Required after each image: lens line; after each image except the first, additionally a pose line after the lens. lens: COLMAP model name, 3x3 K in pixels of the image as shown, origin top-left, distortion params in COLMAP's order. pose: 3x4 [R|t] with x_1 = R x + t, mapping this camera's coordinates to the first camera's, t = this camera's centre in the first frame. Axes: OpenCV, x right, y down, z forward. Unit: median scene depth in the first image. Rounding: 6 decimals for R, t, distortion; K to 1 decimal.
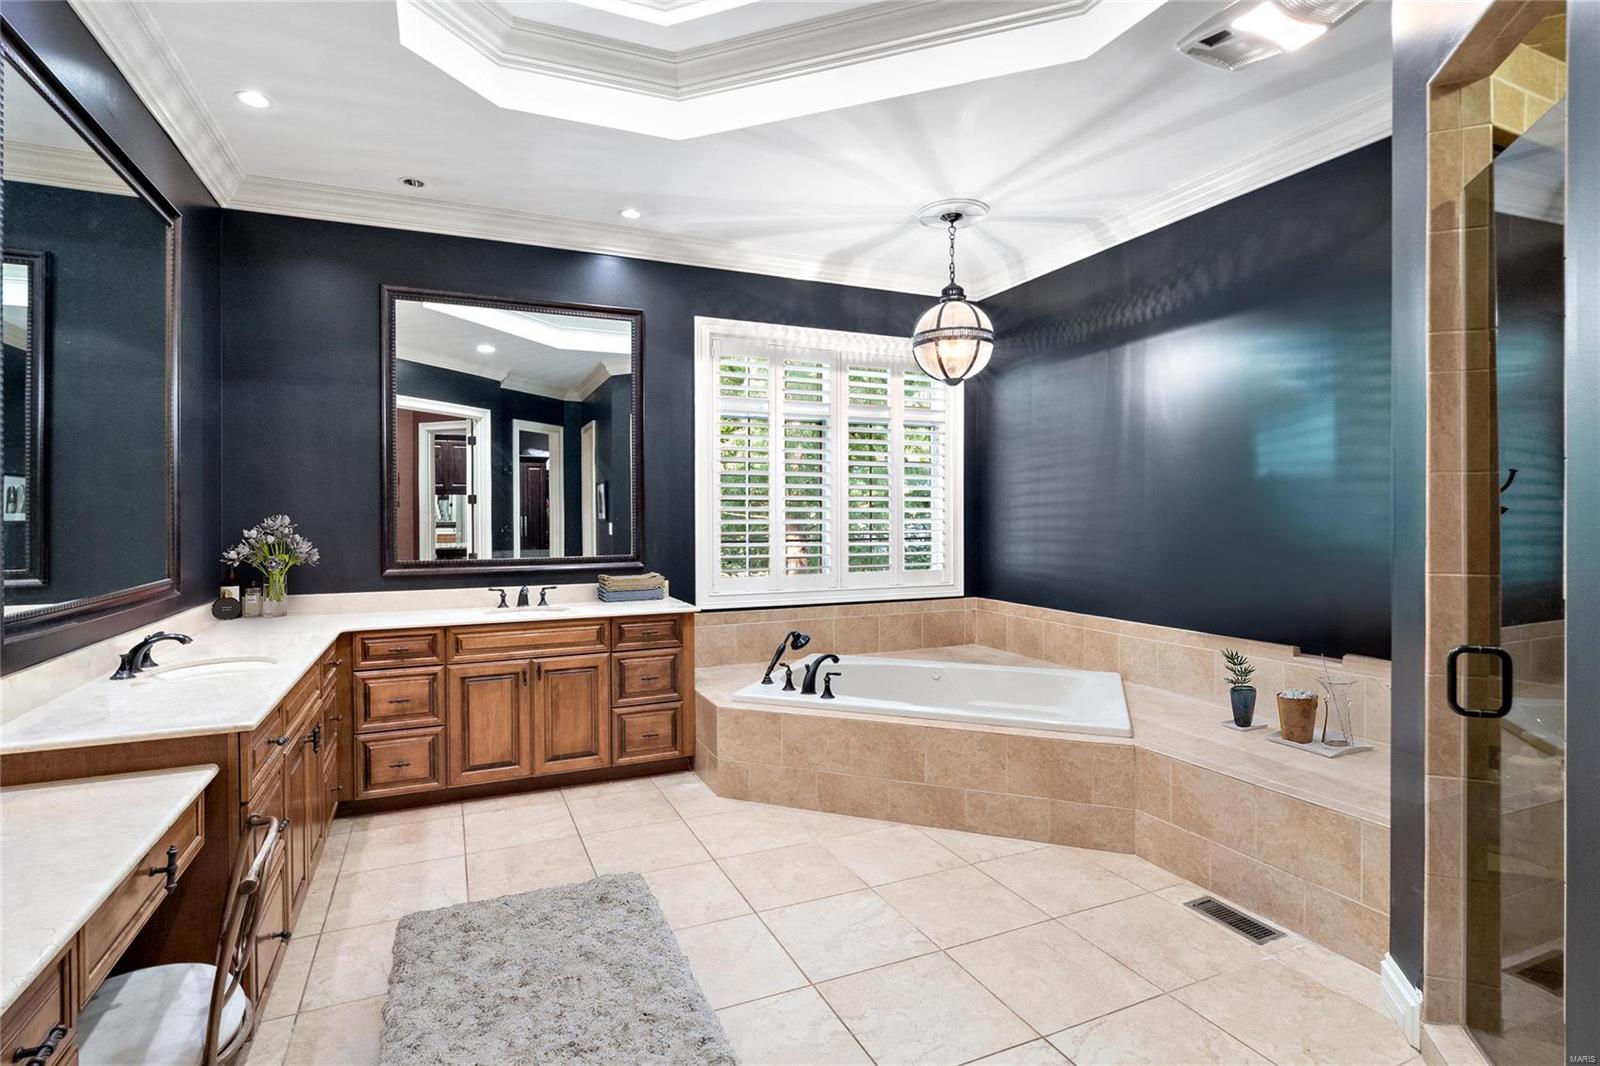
lens RADIAL K [[790.0, 0, 795.3], [0, 790.0, 518.7], [0, 0, 1]] dist [0.003644, -0.000238]
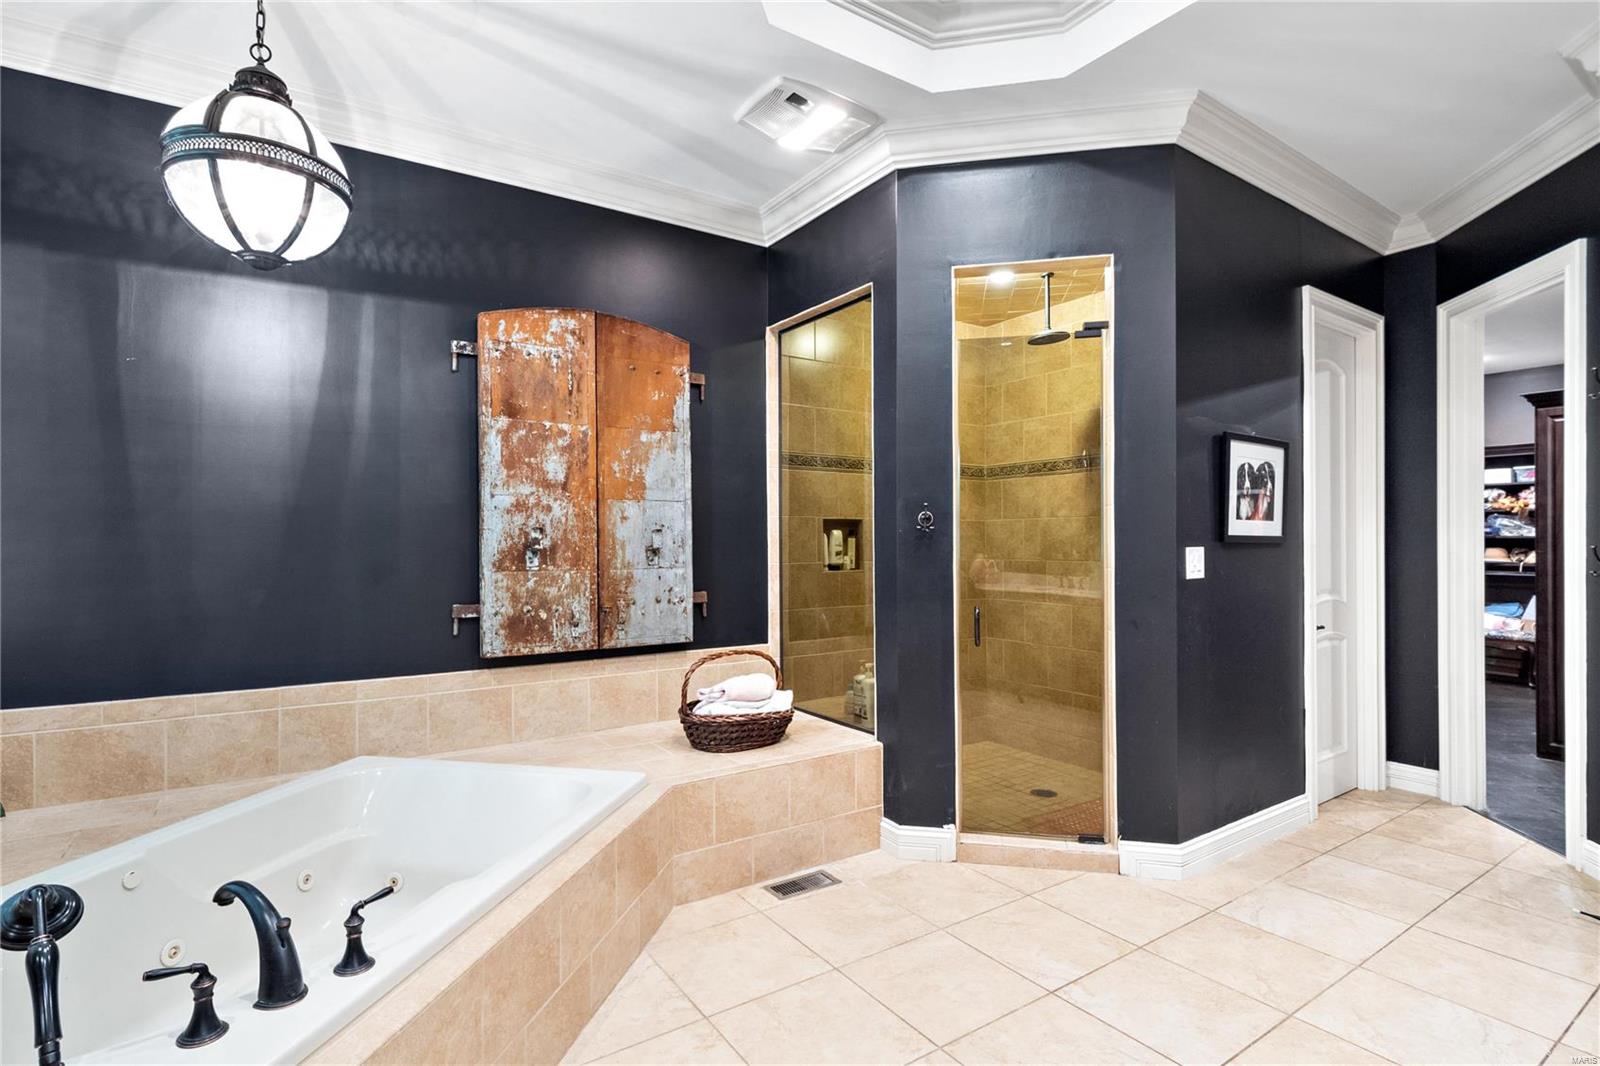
lens RADIAL K [[790.0, 0, 796.8], [0, 790.0, 543.1], [0, 0, 1]] dist [0.003644, -0.000238]
pose [[-0.163701, -0.000984, 0.986510, -0.489897], [0.008299, 0.999963, 0.002375, 0.010494], [-0.986475, 0.008575, -0.163687, 1.029199]]
